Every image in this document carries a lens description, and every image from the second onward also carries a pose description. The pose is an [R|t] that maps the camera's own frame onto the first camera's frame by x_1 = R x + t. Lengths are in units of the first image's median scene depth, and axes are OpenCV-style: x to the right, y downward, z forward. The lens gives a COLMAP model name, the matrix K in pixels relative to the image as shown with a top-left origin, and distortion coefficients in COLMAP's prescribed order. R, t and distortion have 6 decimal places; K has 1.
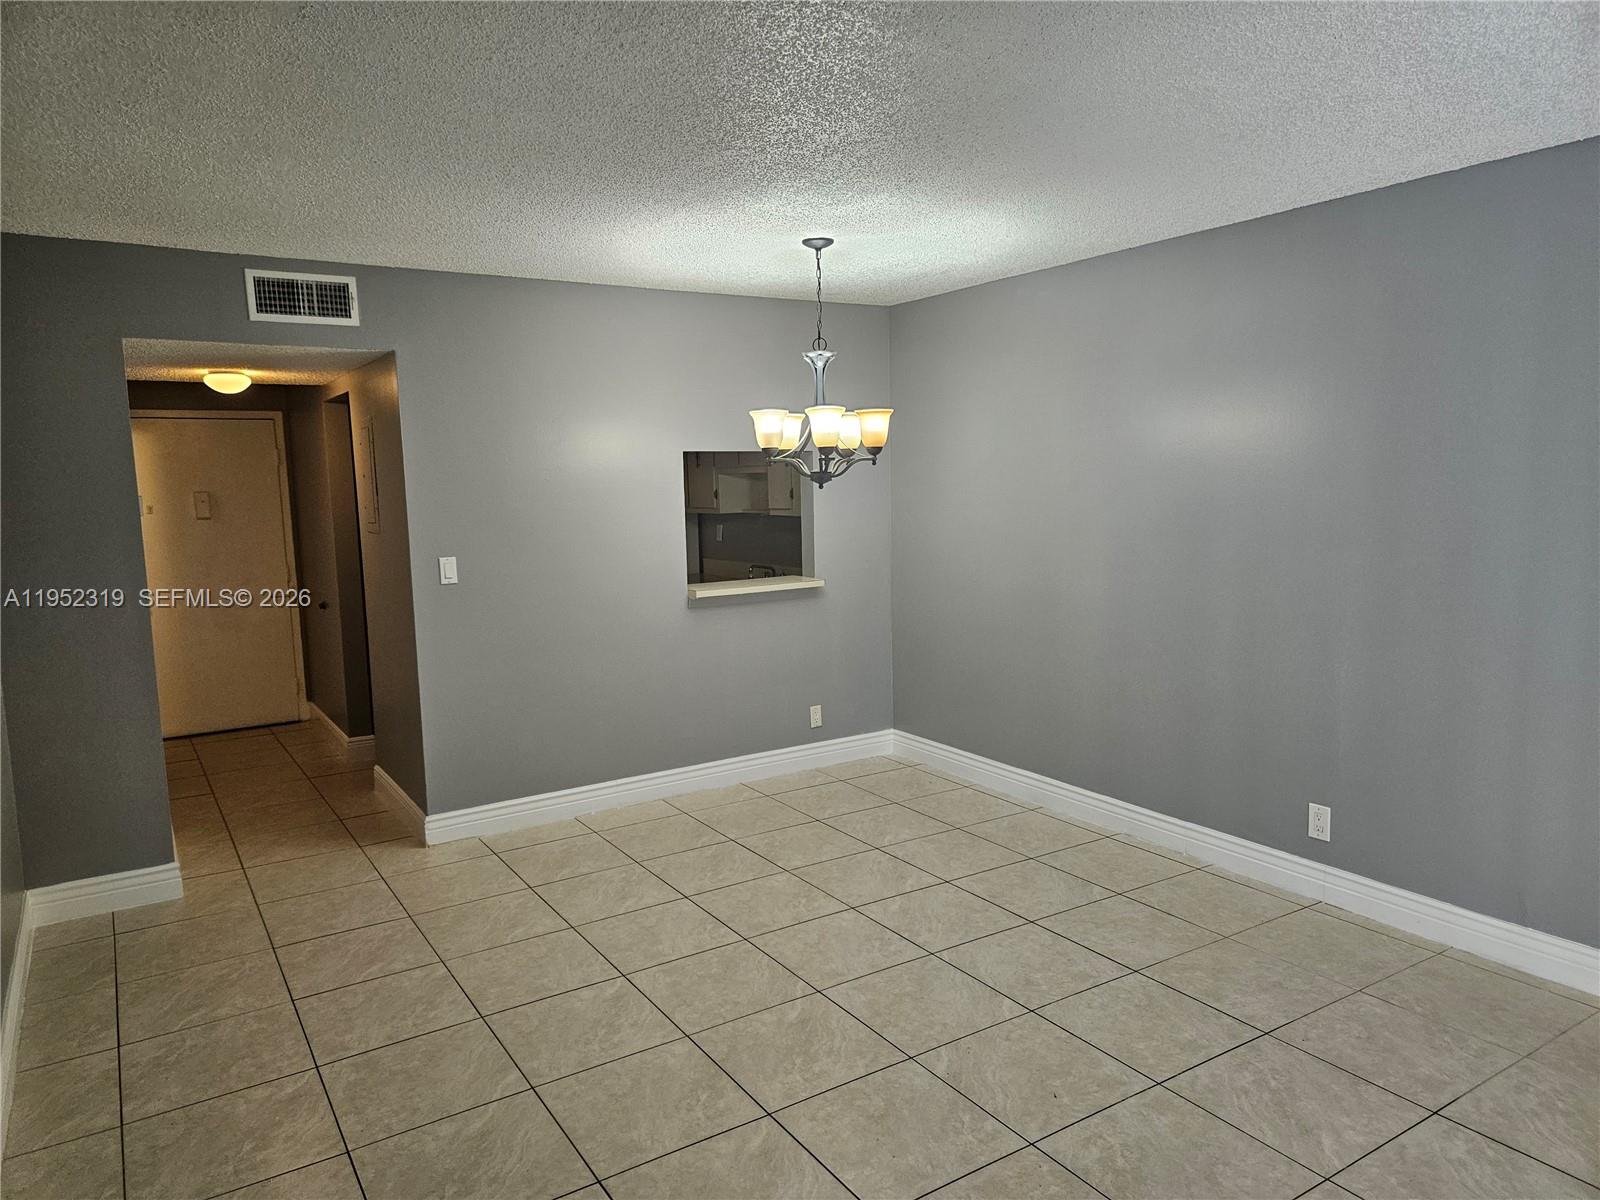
lens RADIAL K [[1072.8, 0, 805.7], [0, 1072.8, 600.3], [0, 0, 1]] dist [0.009544, -0.003472]
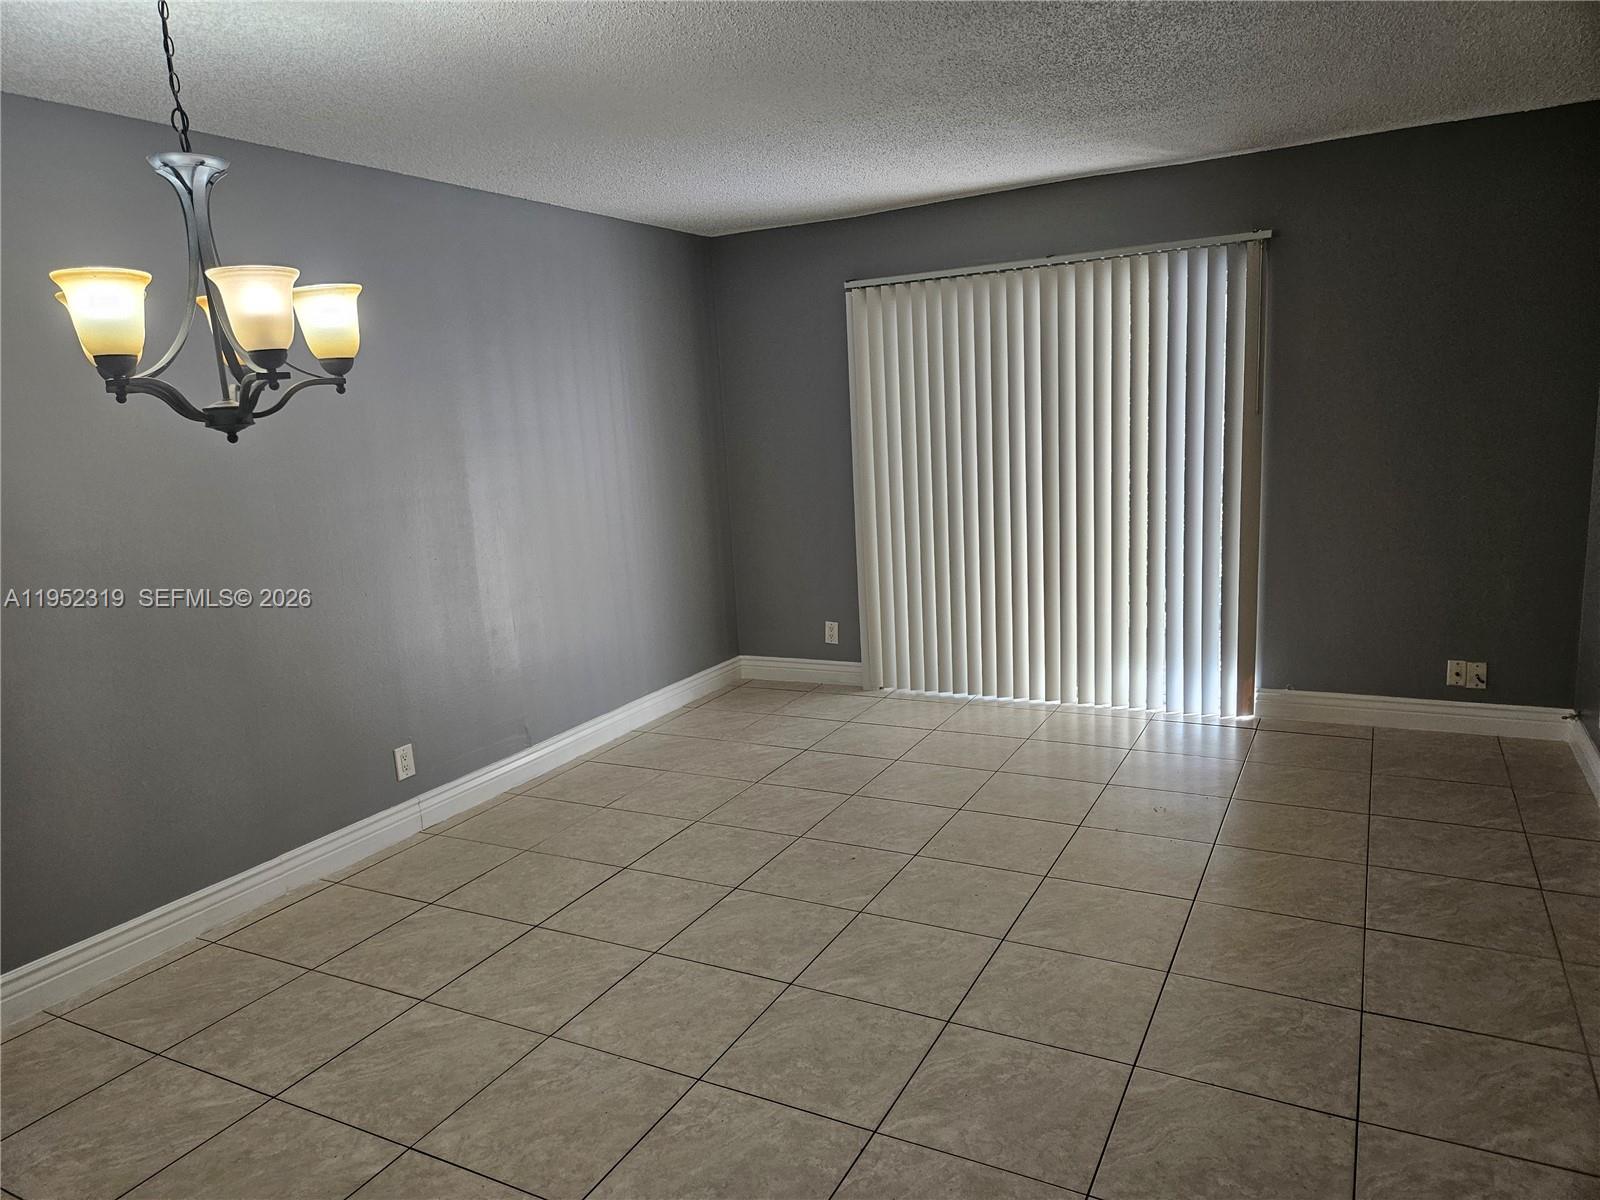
lens RADIAL K [[1072.8, 0, 803.3], [0, 1072.8, 603.3], [0, 0, 1]] dist [0.009544, -0.003472]
pose [[-0.483466, -0.109758, 0.868455, -0.784354], [0.172614, 0.960674, 0.217507, -0.133021], [-0.858176, 0.255065, -0.445507, 1.422390]]
